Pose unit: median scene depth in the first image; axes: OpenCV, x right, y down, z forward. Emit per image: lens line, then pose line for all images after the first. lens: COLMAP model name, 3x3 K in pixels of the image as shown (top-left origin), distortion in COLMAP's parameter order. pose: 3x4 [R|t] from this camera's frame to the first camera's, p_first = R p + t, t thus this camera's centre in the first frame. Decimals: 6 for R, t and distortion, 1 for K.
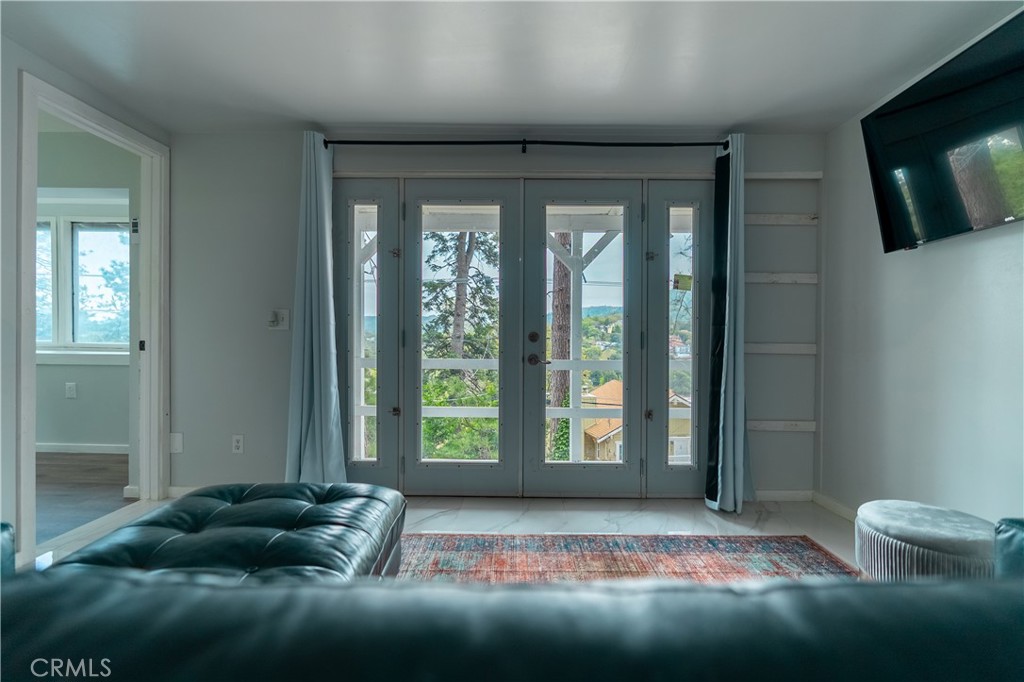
lens RADIAL K [[461.3, 0, 509.1], [0, 461.3, 339.4], [0, 0, 1]] dist [-0.009068, 0.003226]
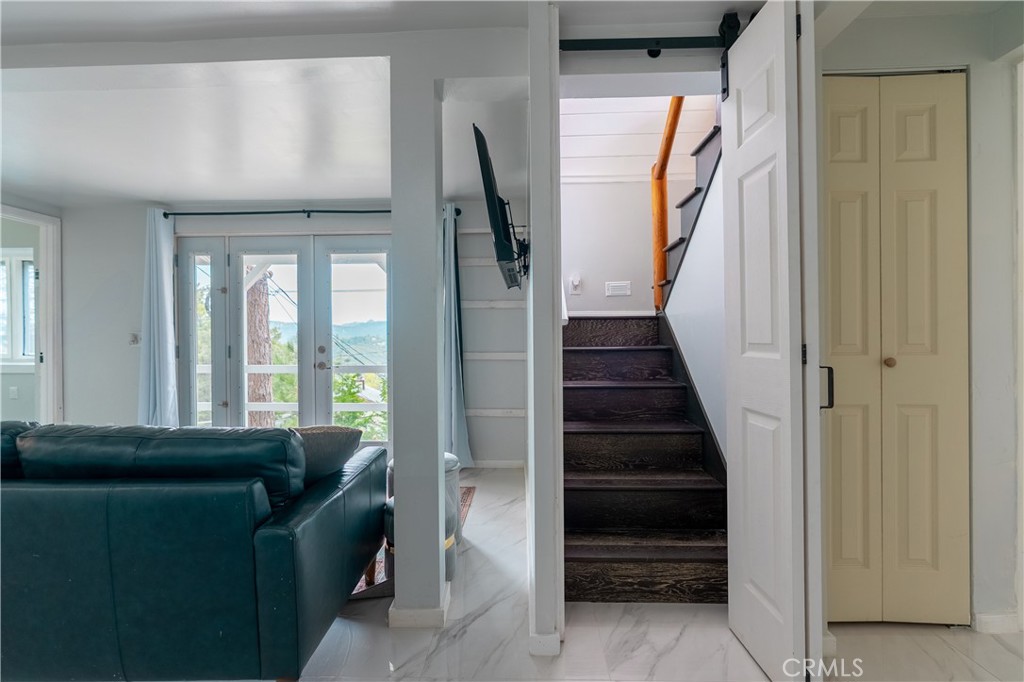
lens RADIAL K [[461.3, 0, 510.1], [0, 461.3, 340.2], [0, 0, 1]] dist [-0.009068, 0.003226]
pose [[0.999772, -0.010823, -0.018422, 0.665837], [0.010566, 0.999846, -0.013996, -0.008298], [0.018571, 0.013798, 0.999732, -0.381083]]
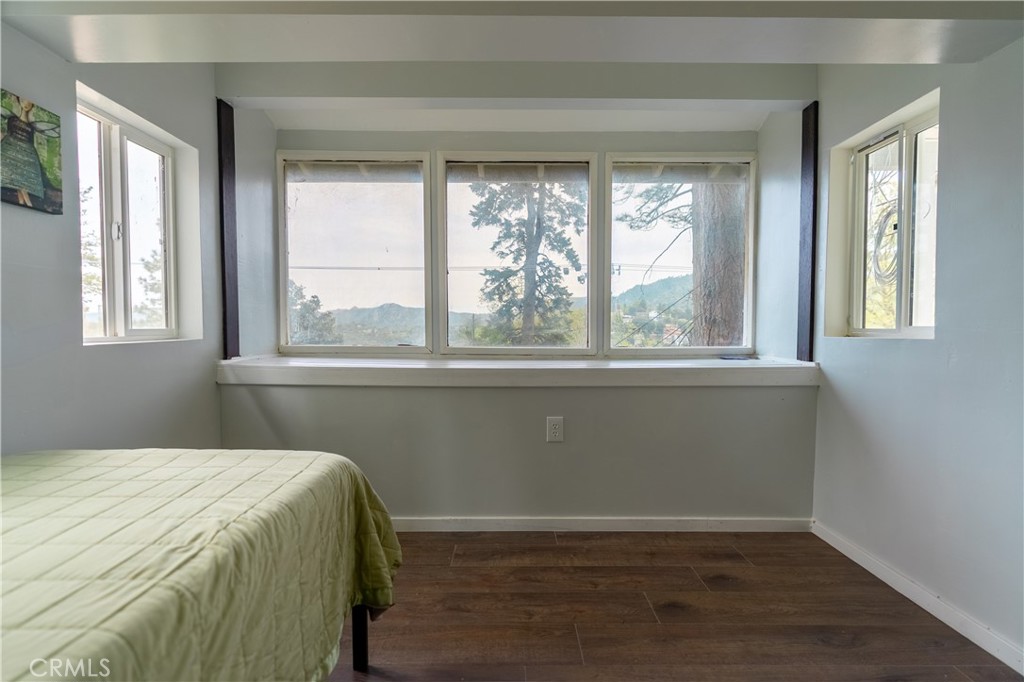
lens RADIAL K [[461.3, 0, 513.0], [0, 461.3, 339.7], [0, 0, 1]] dist [-0.009068, 0.003226]
pose [[0.999721, -0.012934, 0.019744, -0.151080], [0.012531, 0.999714, 0.020373, -0.002115], [-0.020002, -0.020120, 0.999597, 0.058469]]
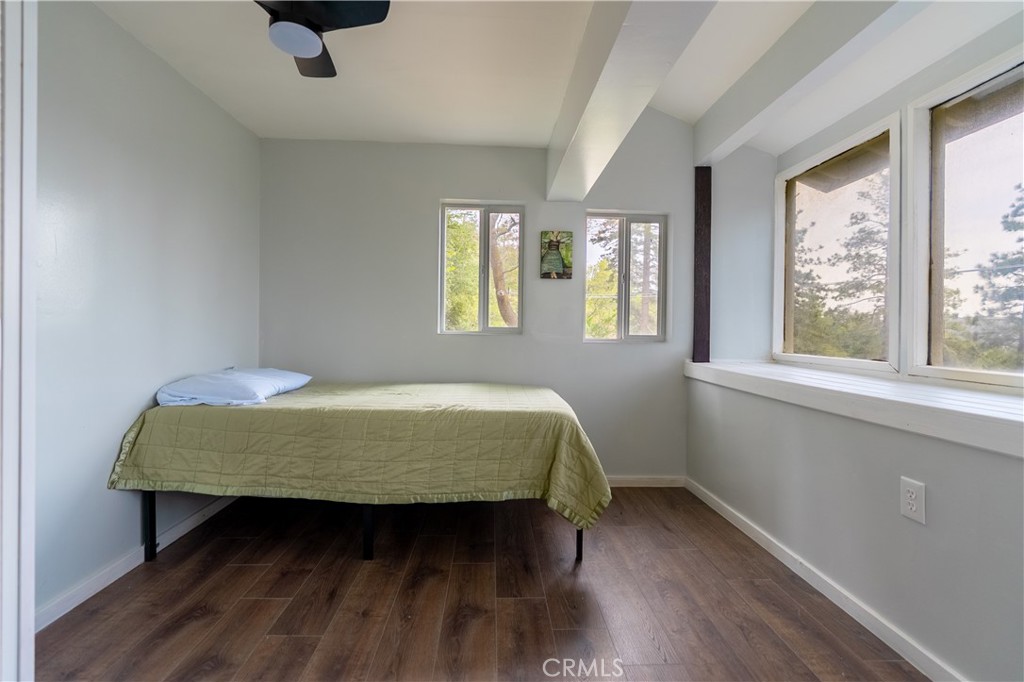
lens RADIAL K [[461.3, 0, 508.6], [0, 461.3, 340.4], [0, 0, 1]] dist [-0.009068, 0.003226]
pose [[0.049791, 0.007460, -0.998732, -0.084694], [-0.024589, 0.999678, 0.006242, -0.001476], [0.998457, 0.024247, 0.049958, 0.096303]]
